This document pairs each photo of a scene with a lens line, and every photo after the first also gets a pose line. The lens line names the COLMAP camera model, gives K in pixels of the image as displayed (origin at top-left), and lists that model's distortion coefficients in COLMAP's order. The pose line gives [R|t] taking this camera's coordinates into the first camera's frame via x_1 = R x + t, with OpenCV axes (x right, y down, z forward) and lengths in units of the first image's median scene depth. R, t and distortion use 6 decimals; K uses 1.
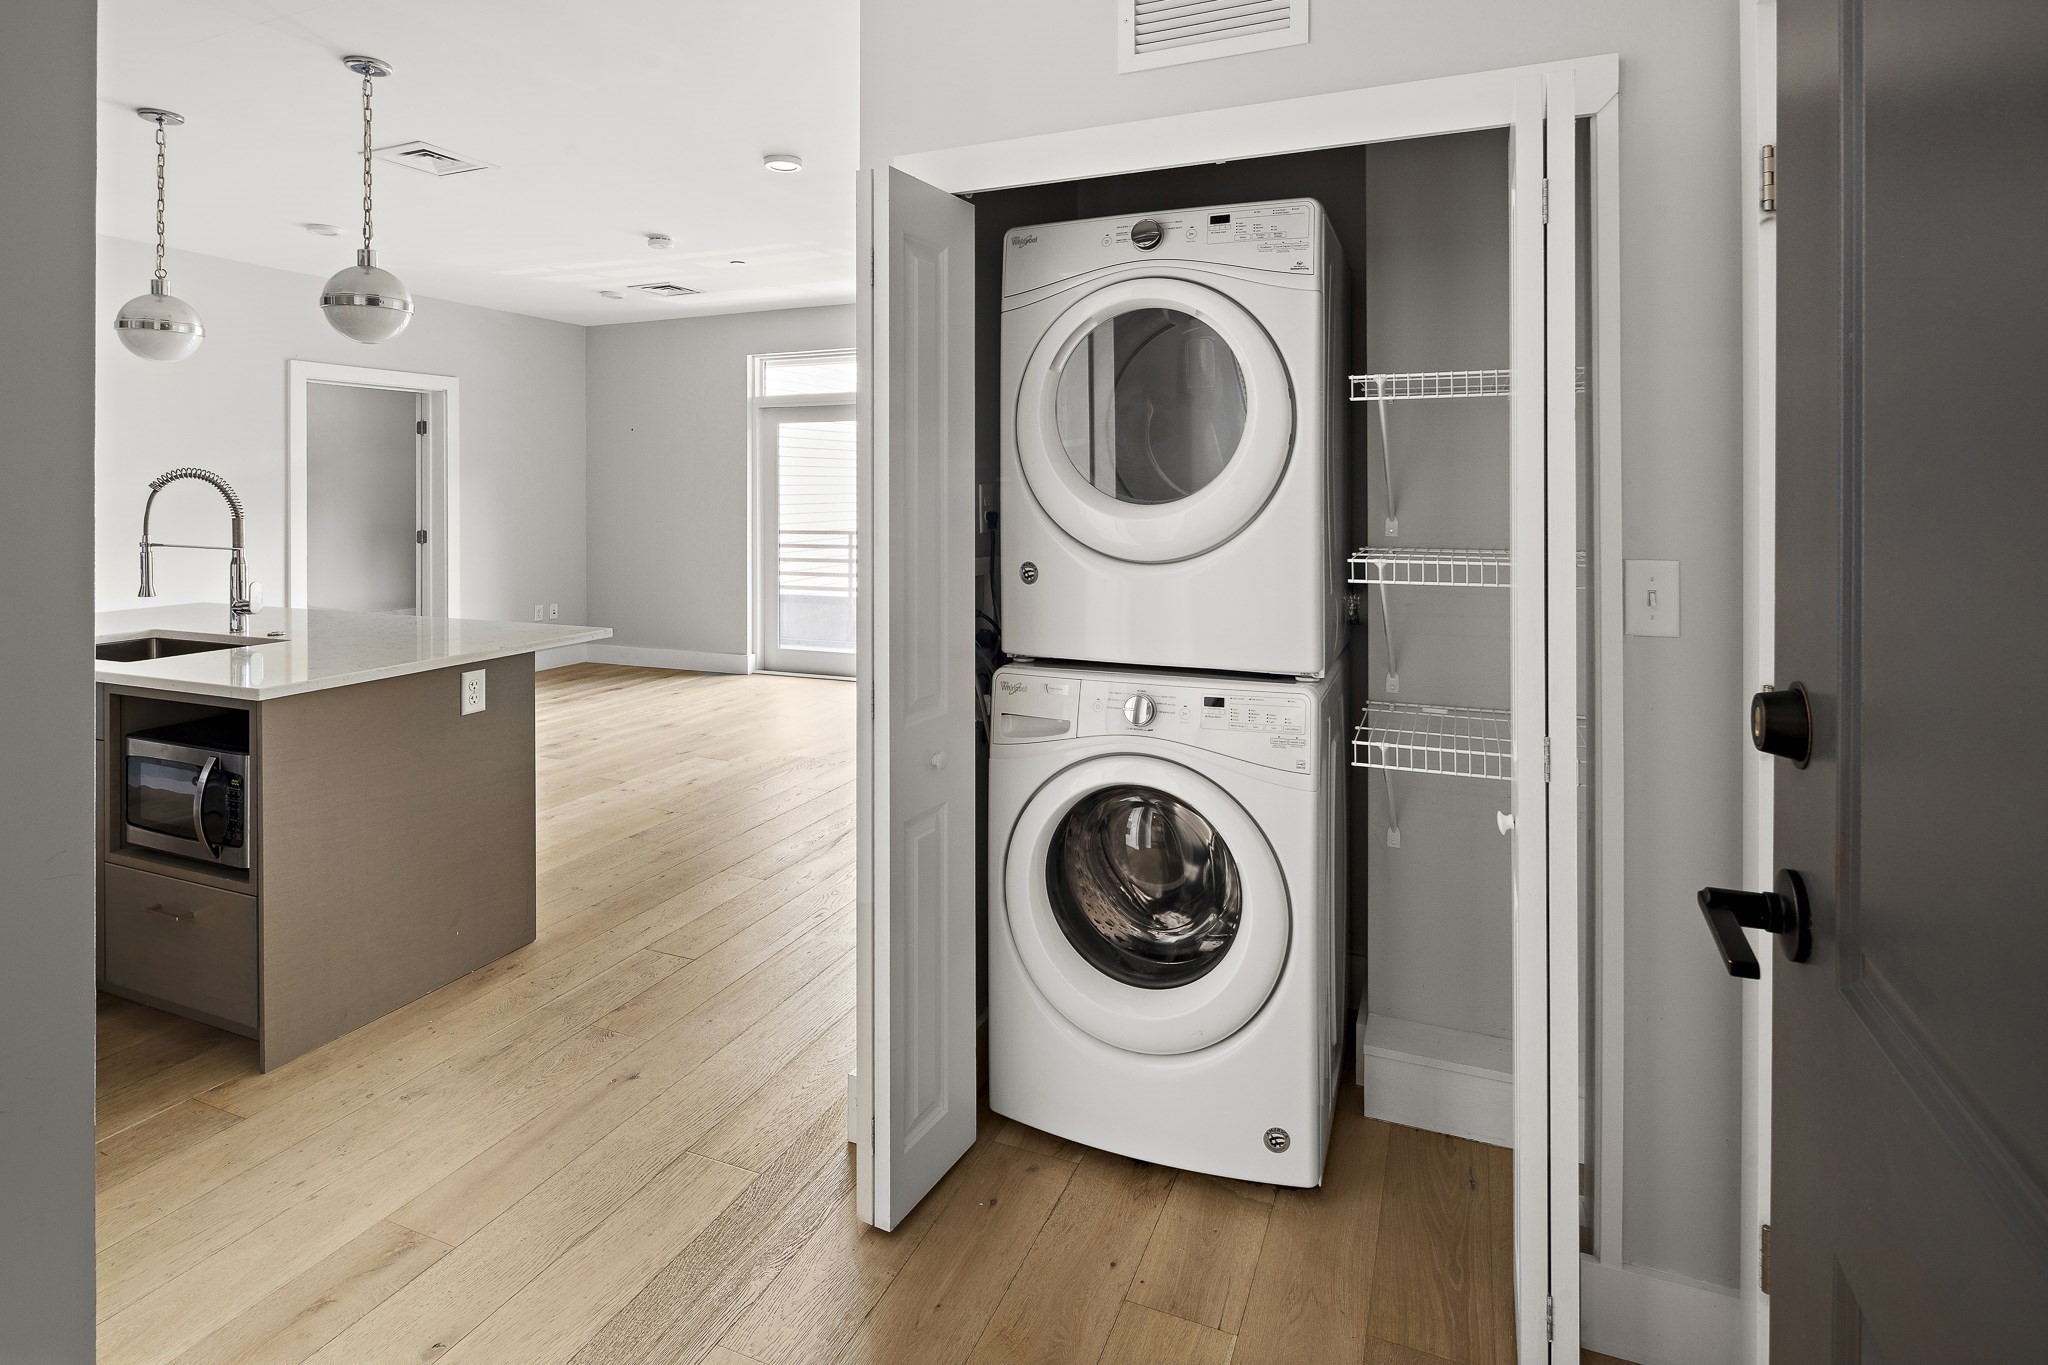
lens RADIAL K [[1029.2, 0, 1038.9], [0, 1029.2, 491.2], [0, 0, 1]] dist [-0.000479, -0.001235]
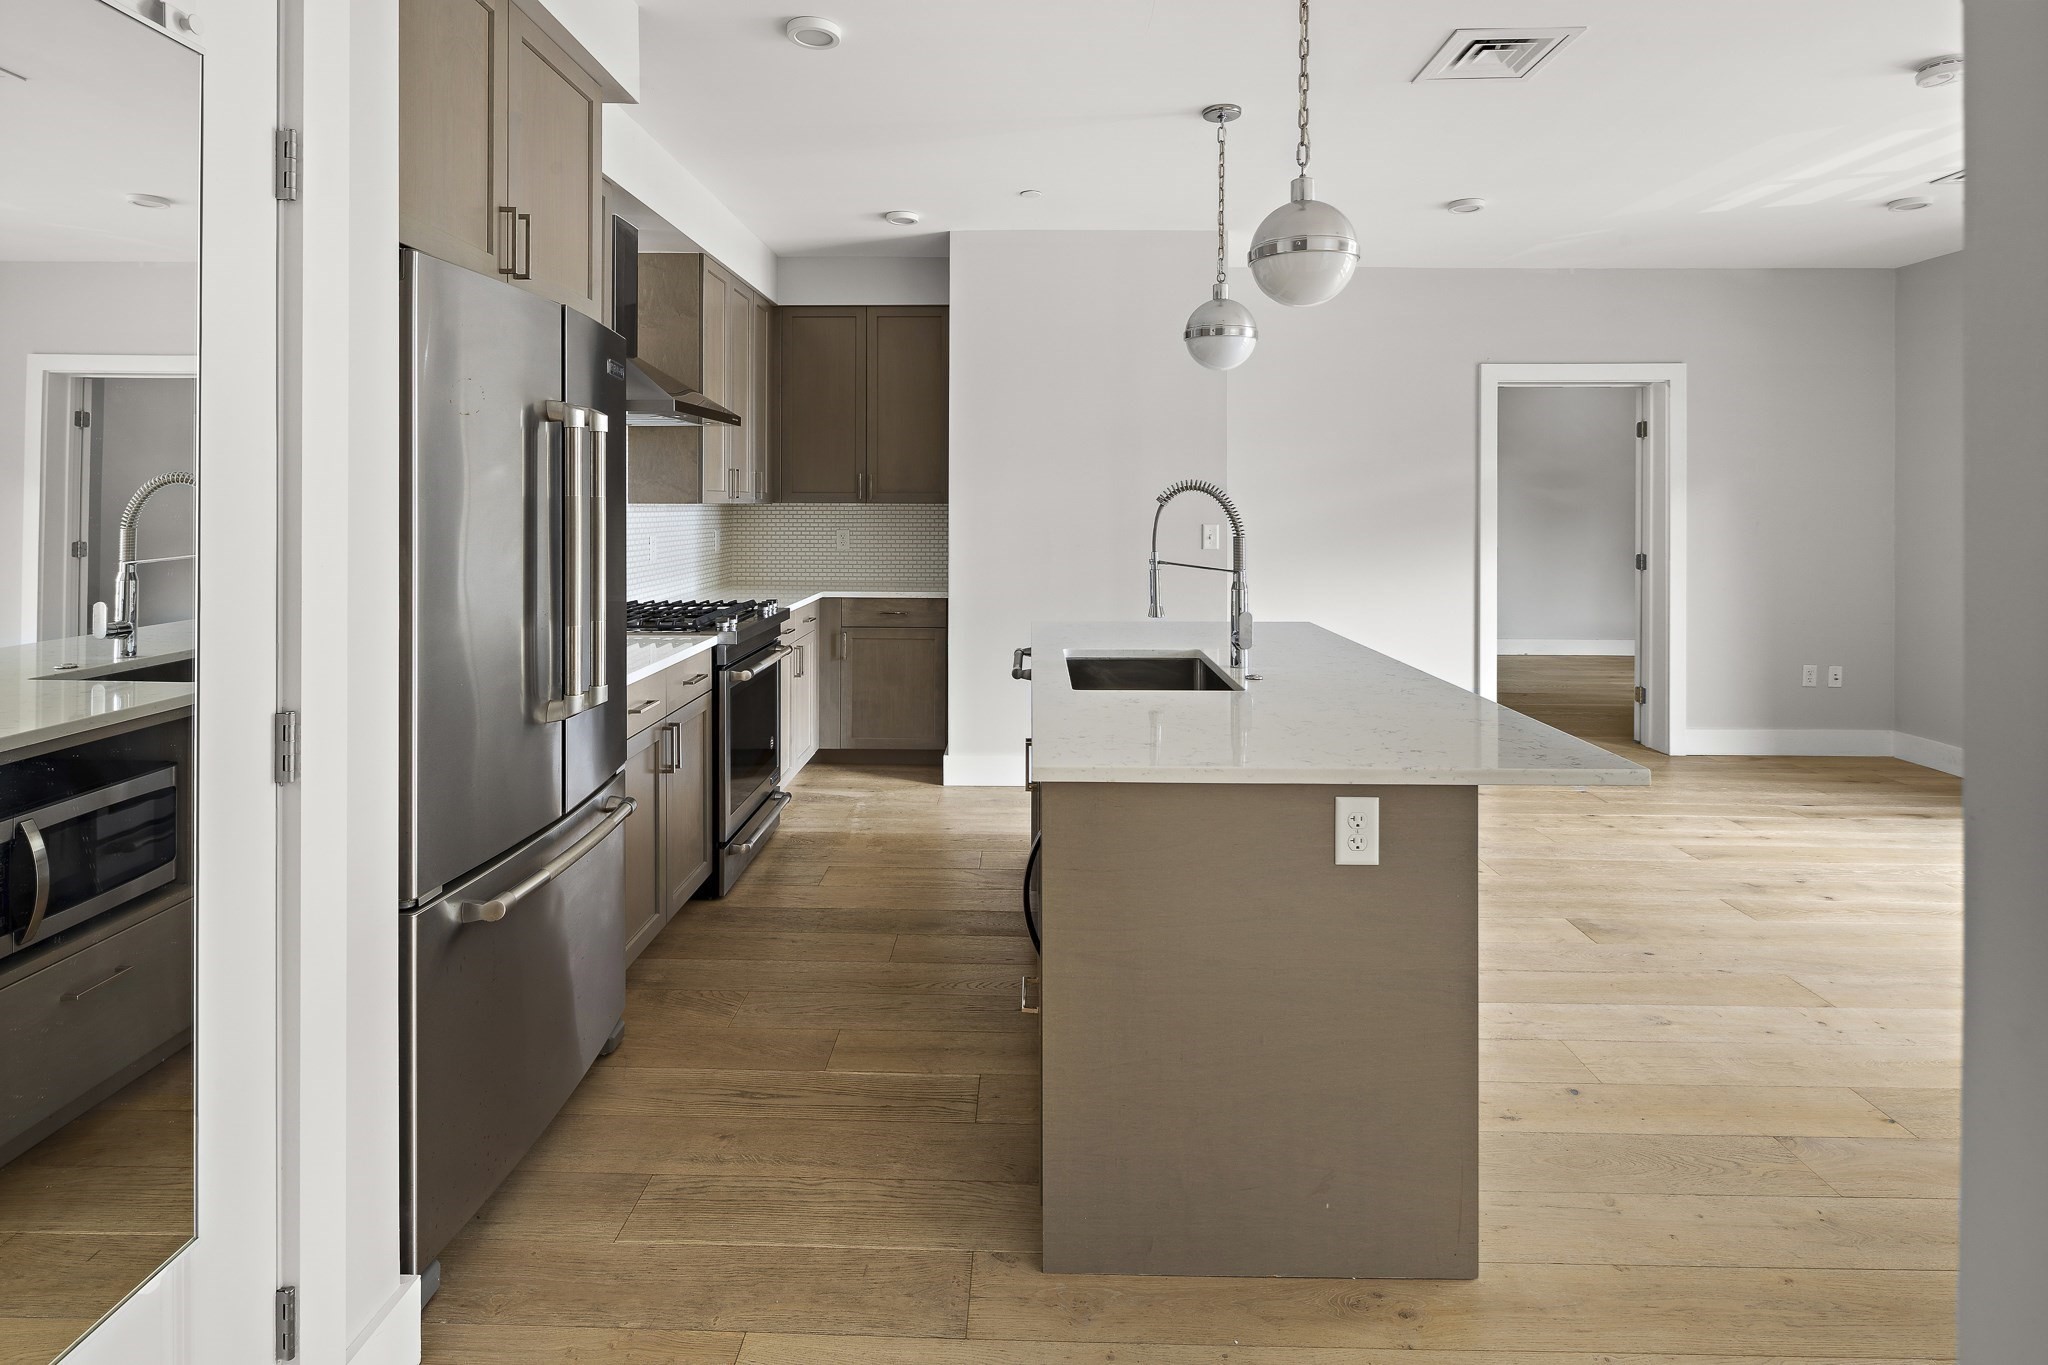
lens RADIAL K [[1011.6, 0, 1013.5], [0, 1011.6, 499.2], [0, 0, 1]] dist [0.003261, -0.001865]
pose [[0.357404, 0.002199, -0.933947, -0.045624], [-0.007545, 0.999971, -0.000533, -0.003399], [0.933919, 0.007237, 0.357411, 0.513164]]
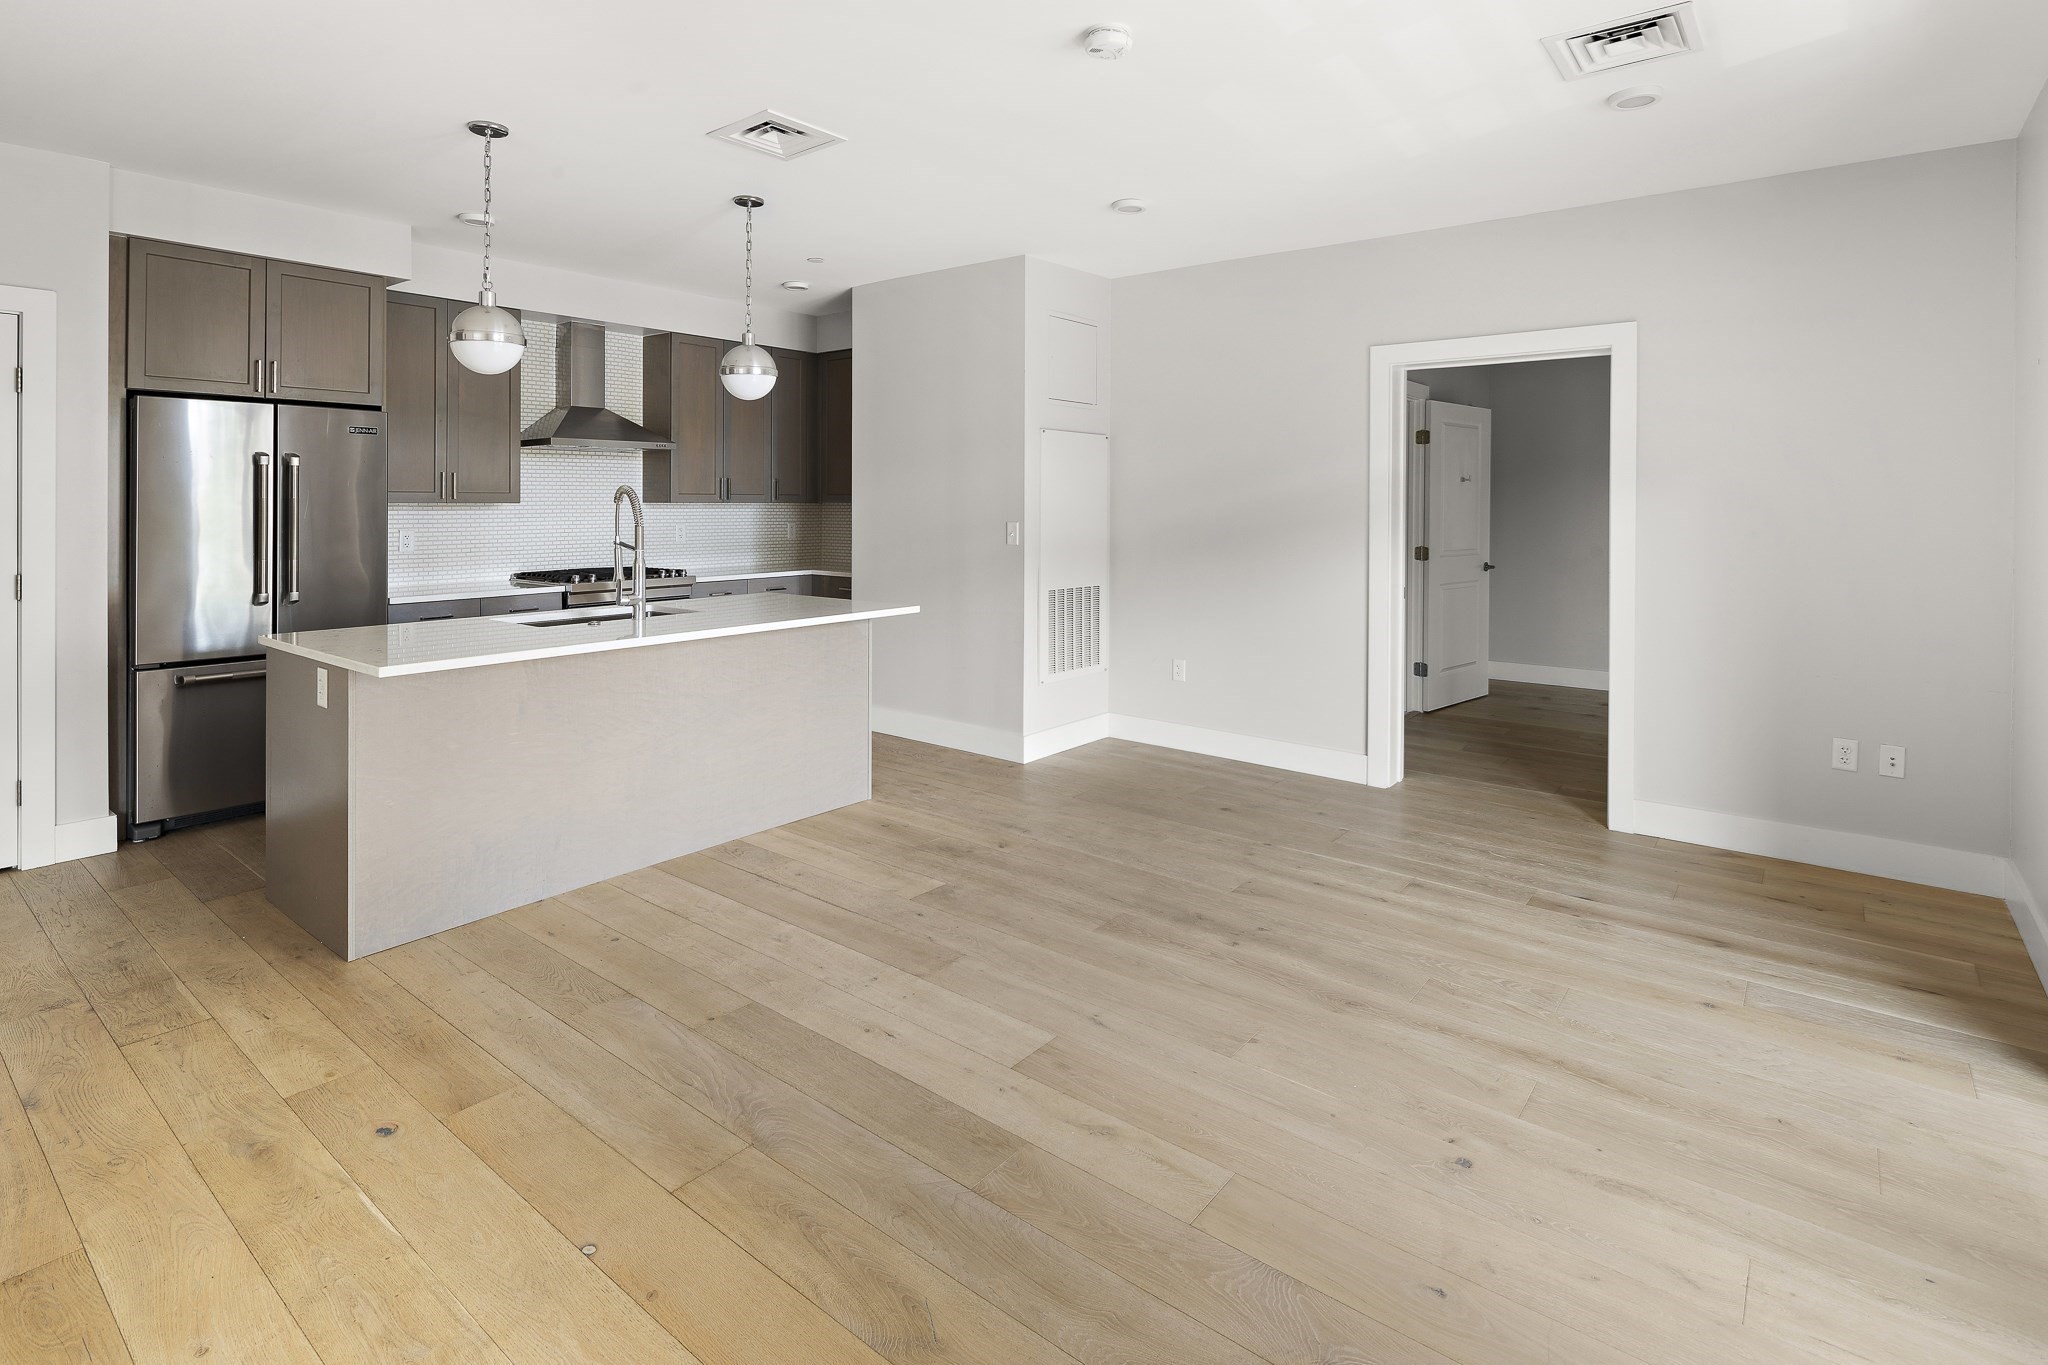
lens RADIAL K [[1009.7, 0, 1018.8], [0, 1009.7, 493.9], [0, 0, 1]] dist [0.000603, -0.001156]
pose [[-0.282286, -0.004585, -0.959319, 0.236951], [-0.006798, 0.999973, -0.002779, -0.010585], [0.959306, 0.005737, -0.282310, 1.761455]]
